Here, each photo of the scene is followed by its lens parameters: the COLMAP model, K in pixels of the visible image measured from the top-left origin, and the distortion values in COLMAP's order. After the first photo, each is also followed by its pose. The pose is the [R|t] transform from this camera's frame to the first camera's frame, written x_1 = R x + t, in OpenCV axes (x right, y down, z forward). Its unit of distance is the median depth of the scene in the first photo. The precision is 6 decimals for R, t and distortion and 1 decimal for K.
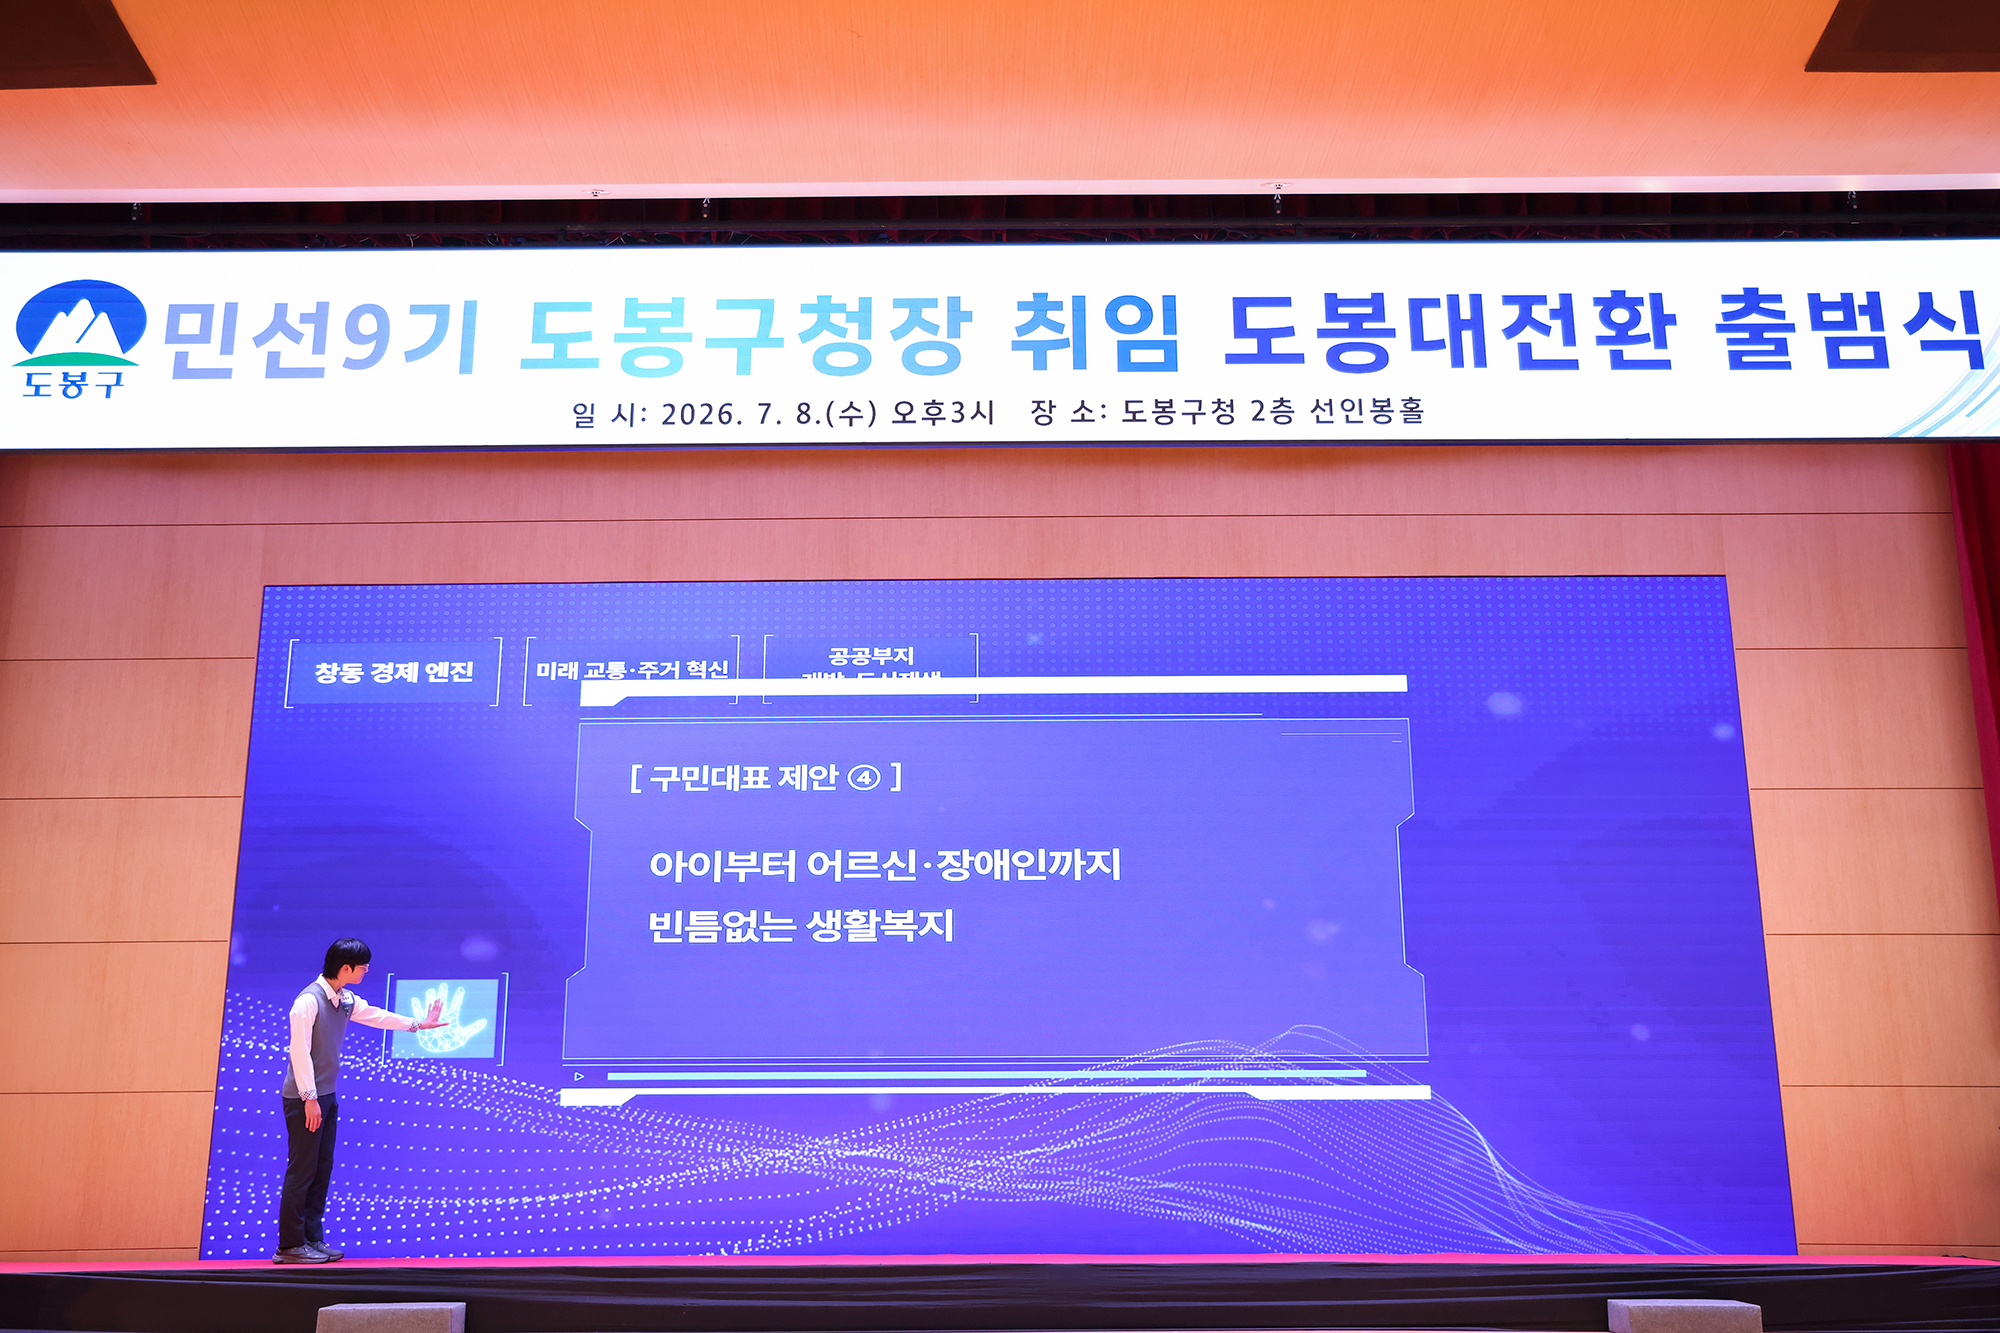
lens RADIAL K [[1885.9, 0, 996.8], [0, 1885.9, 688.3], [0, 0, 1]] dist [0.014835, 0.000000]
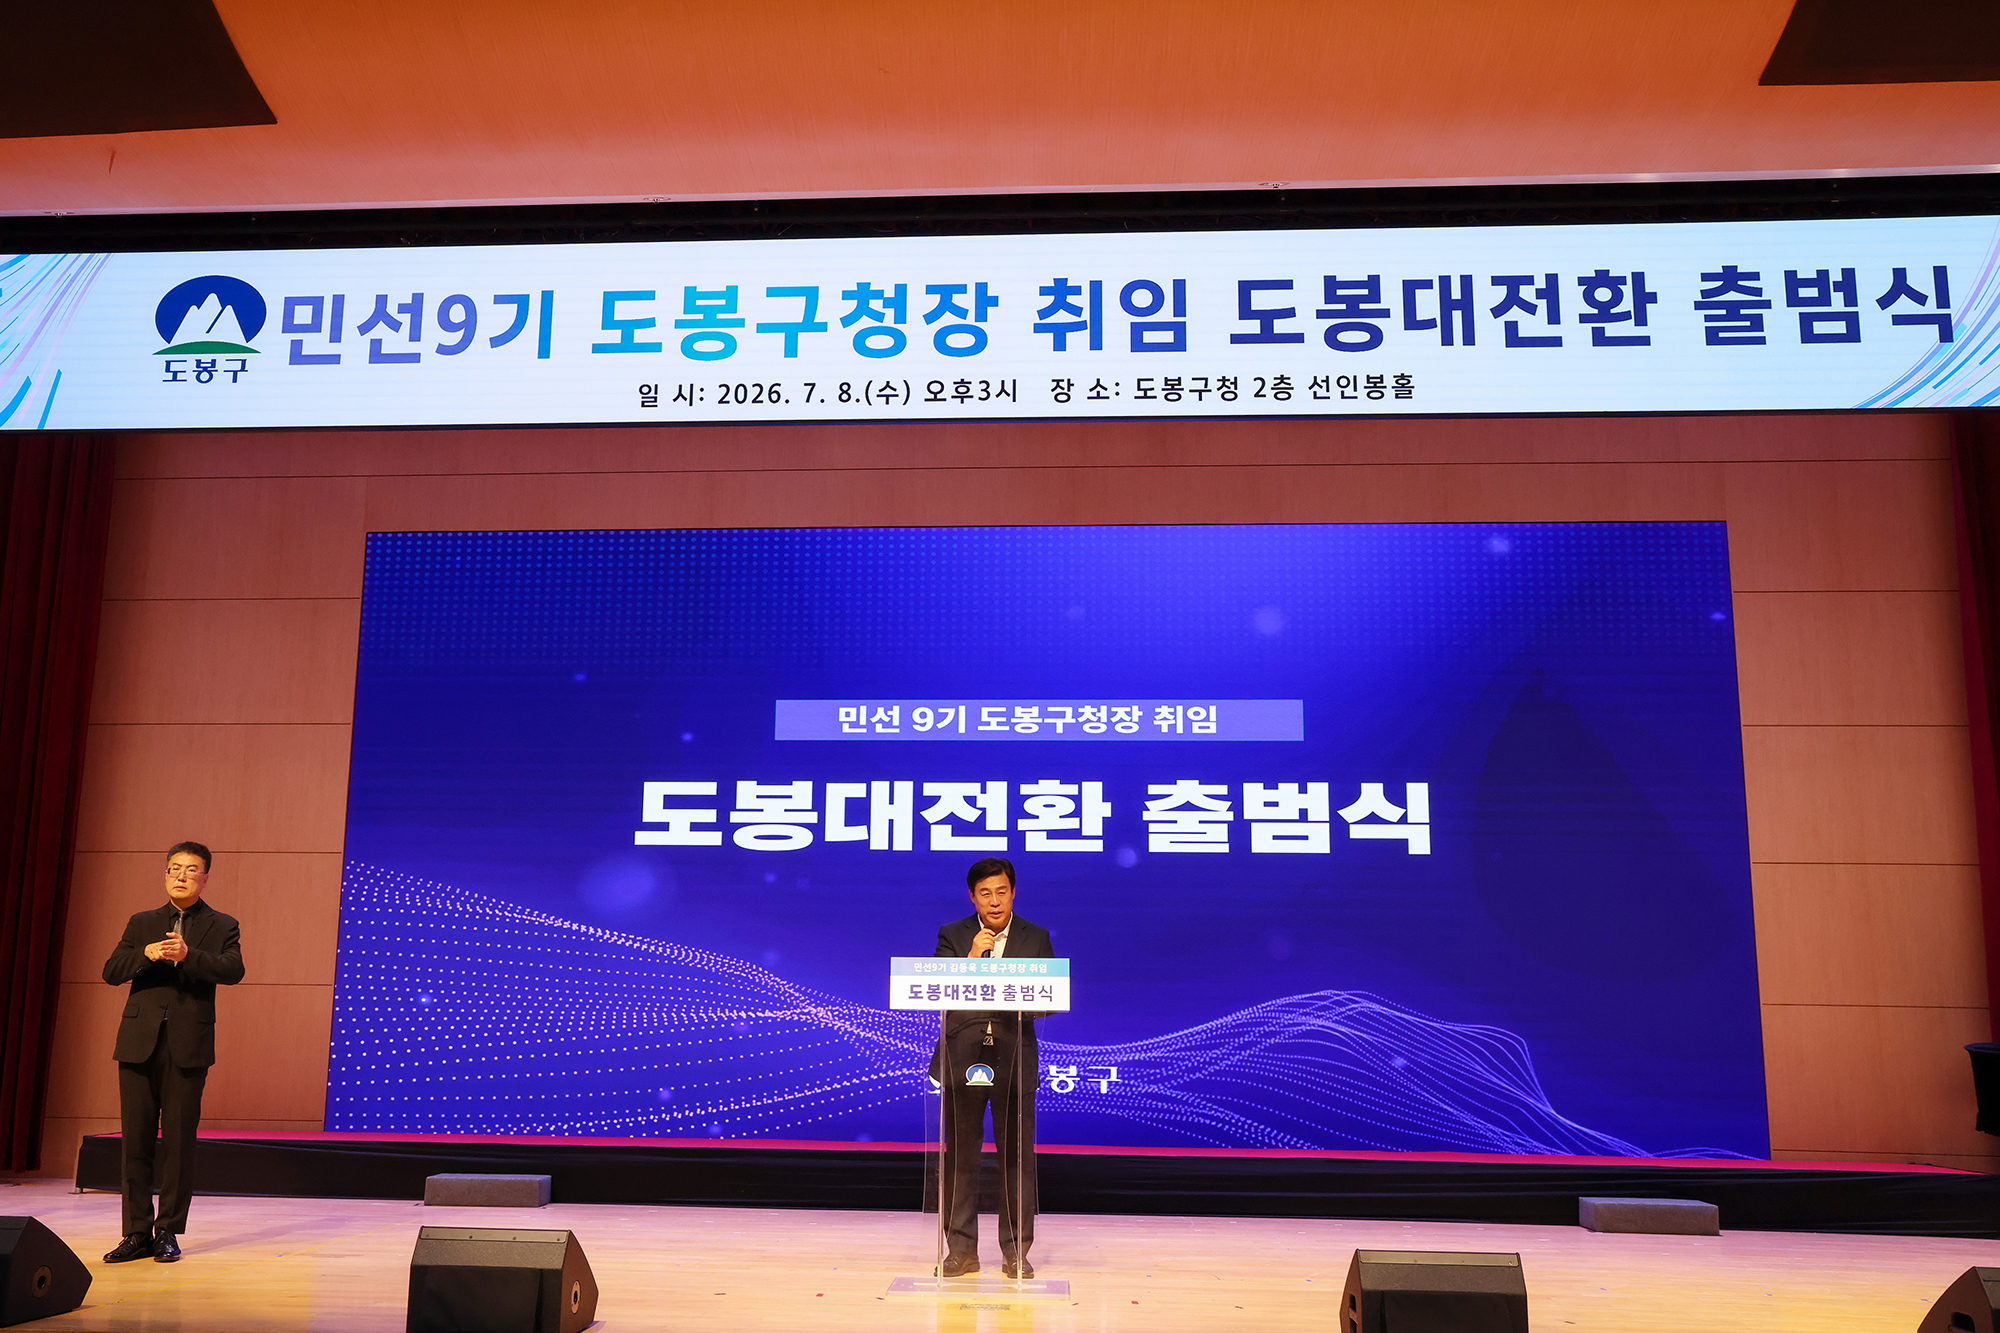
lens RADIAL K [[1852.5, 0, 928.9], [0, 1852.5, 697.4], [0, 0, 1]] dist [0.020187, 0.000000]
pose [[0.997539, 0.005181, -0.069921, 0.023598], [-0.001125, 0.998320, 0.057928, -0.029982], [0.070103, -0.057706, 0.995869, -0.088902]]
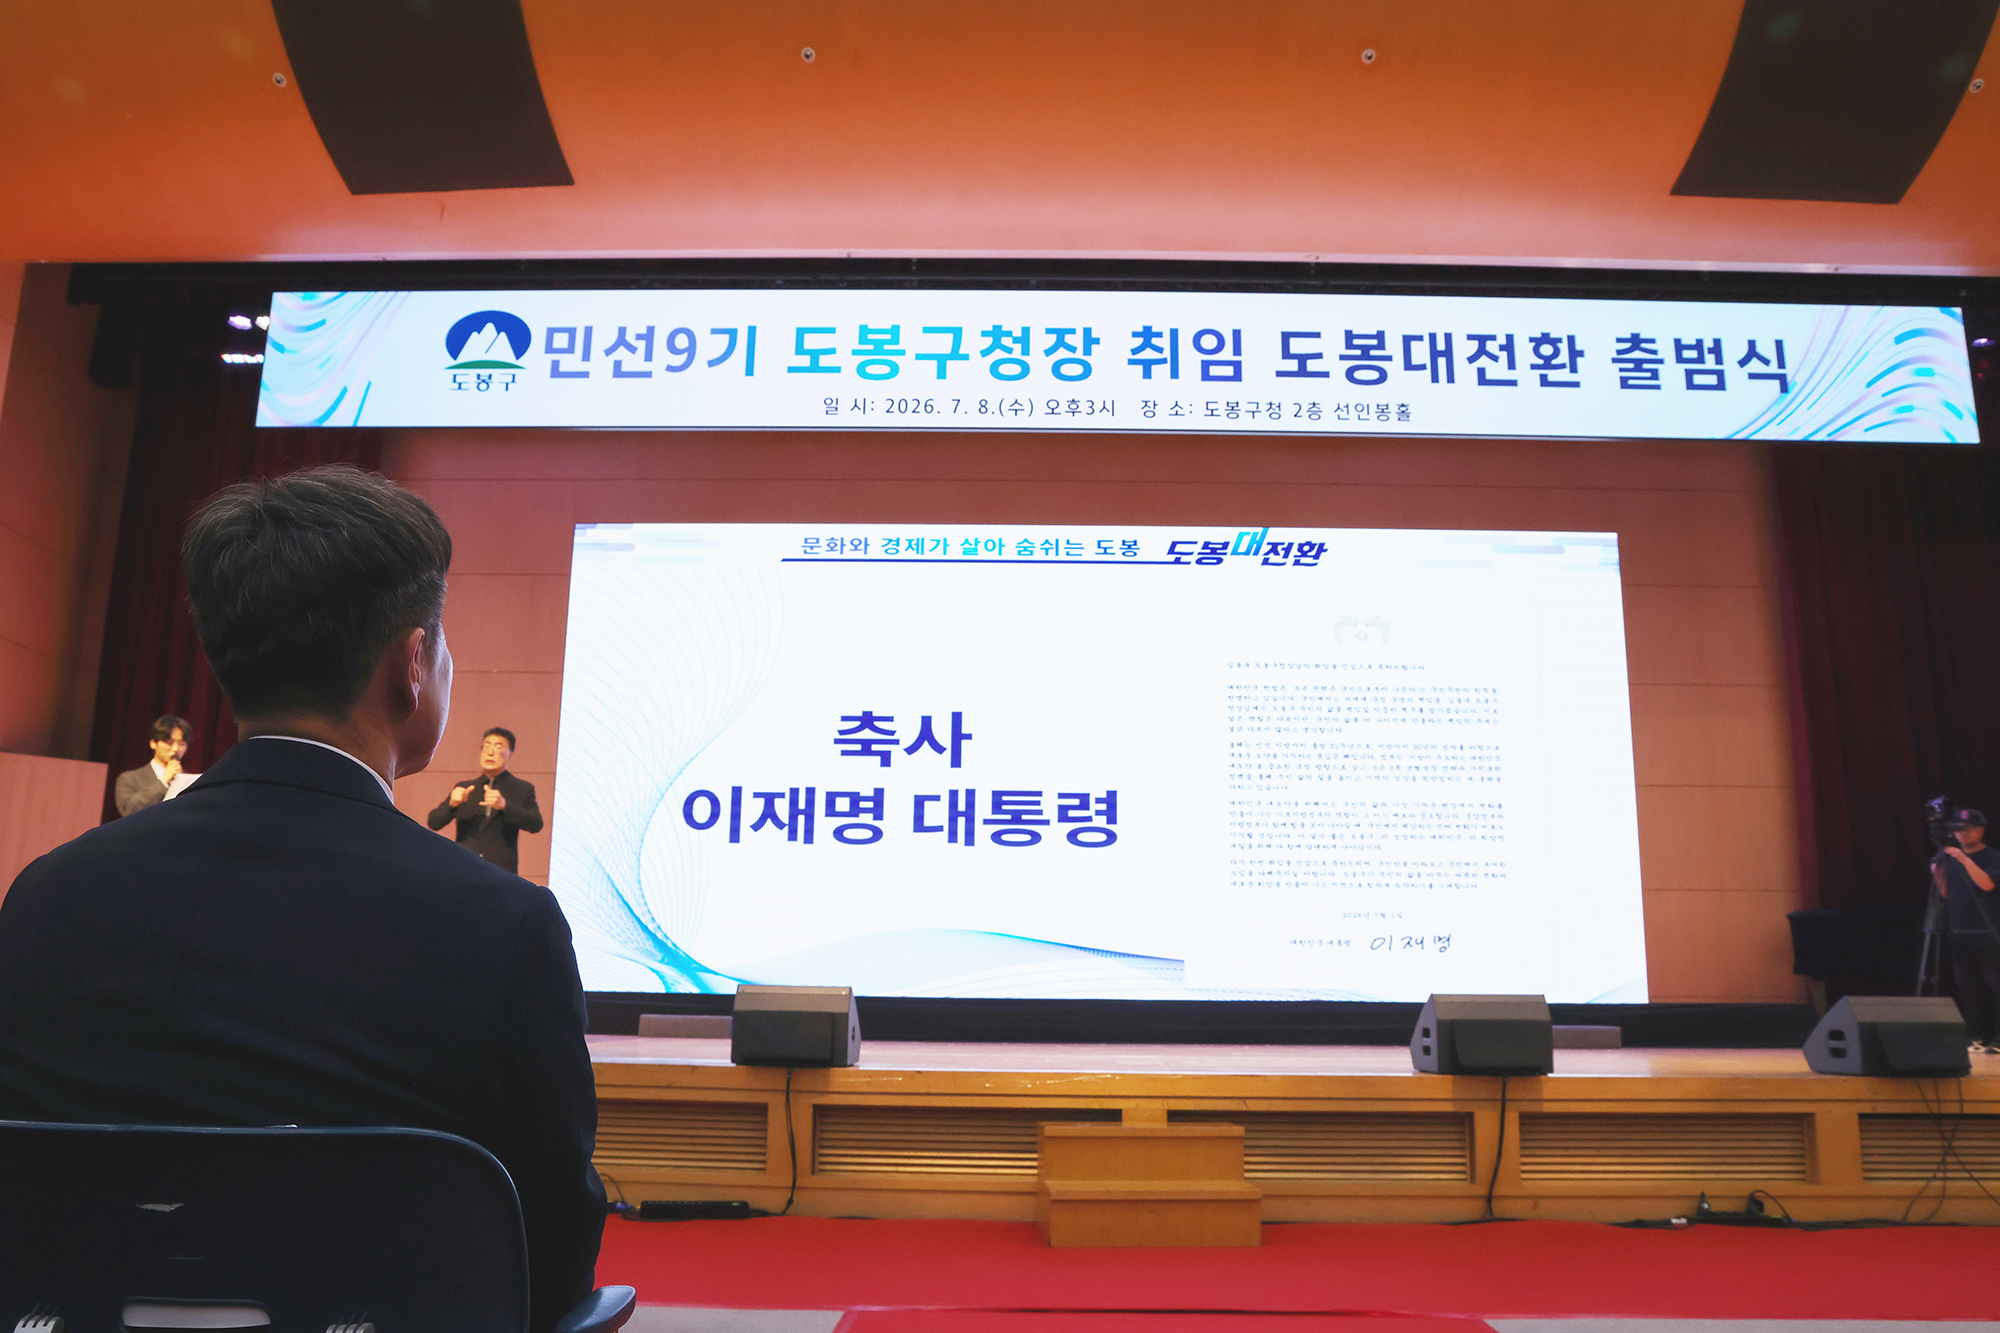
lens RADIAL K [[1491.1, 0, 1050.1], [0, 1491.1, 683.8], [0, 0, 1]] dist [-0.059309, 0.022723]
pose [[0.999879, 0.015509, 0.001032, -0.048486], [-0.015539, 0.998940, 0.043328, 0.015589], [-0.000359, -0.043339, 0.999060, -0.144525]]
